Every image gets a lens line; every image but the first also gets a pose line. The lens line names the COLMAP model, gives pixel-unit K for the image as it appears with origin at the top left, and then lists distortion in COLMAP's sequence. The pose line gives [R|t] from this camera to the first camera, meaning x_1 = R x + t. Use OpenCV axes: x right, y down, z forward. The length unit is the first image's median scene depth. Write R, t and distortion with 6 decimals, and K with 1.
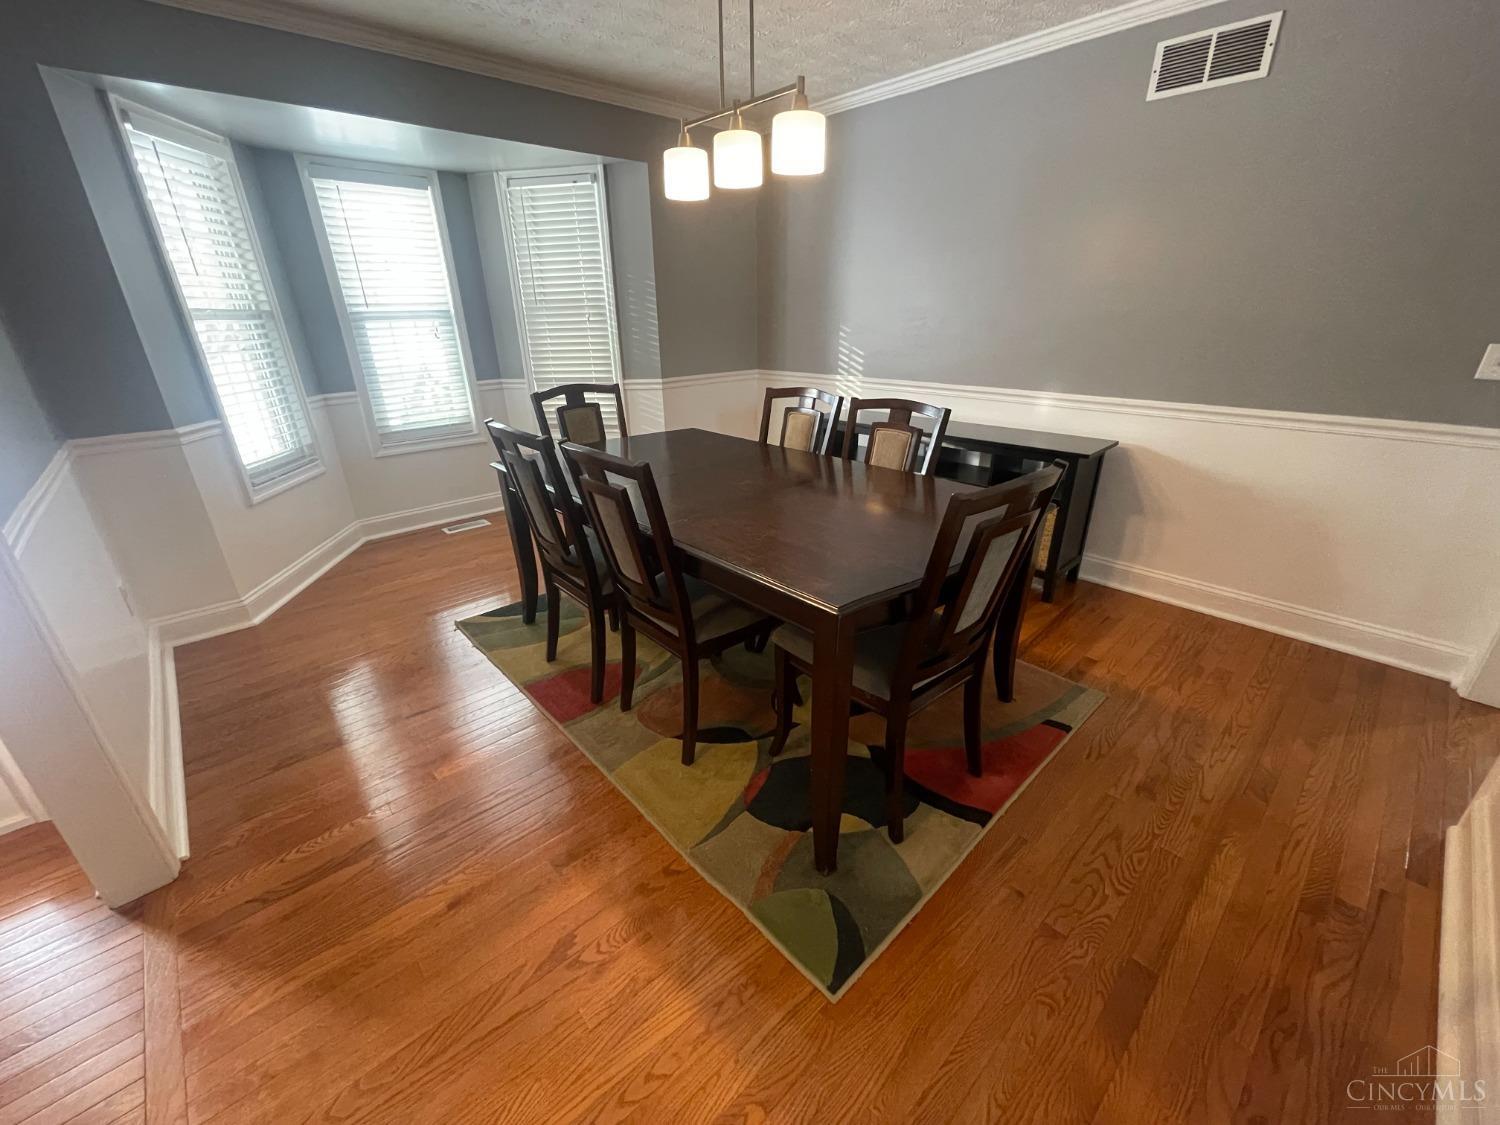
lens RADIAL K [[605.8, 0, 751.9], [0, 605.8, 569.6], [0, 0, 1]] dist [0.001085, 0.000059]
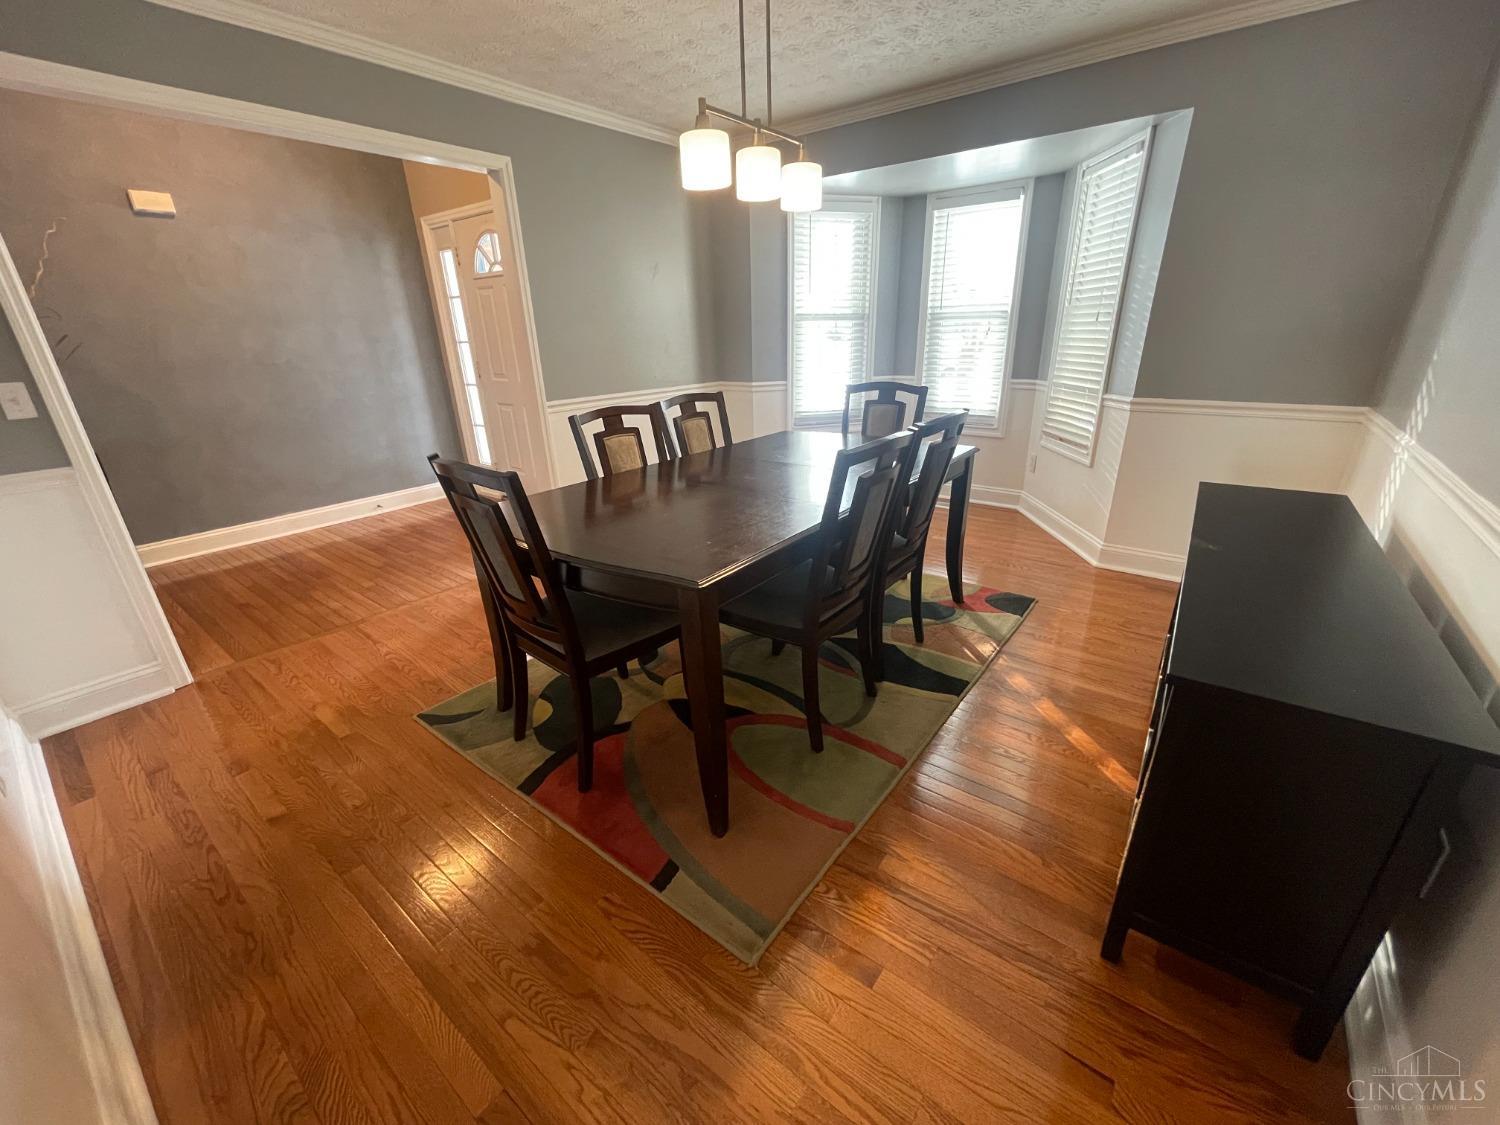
lens RADIAL K [[605.8, 0, 751.9], [0, 605.8, 569.6], [0, 0, 1]] dist [0.001085, 0.000059]
pose [[0.165474, 0.377617, -0.911056, 0.772299], [-0.371056, 0.879751, 0.297247, -0.241744], [0.913748, 0.288866, 0.285693, 0.568446]]
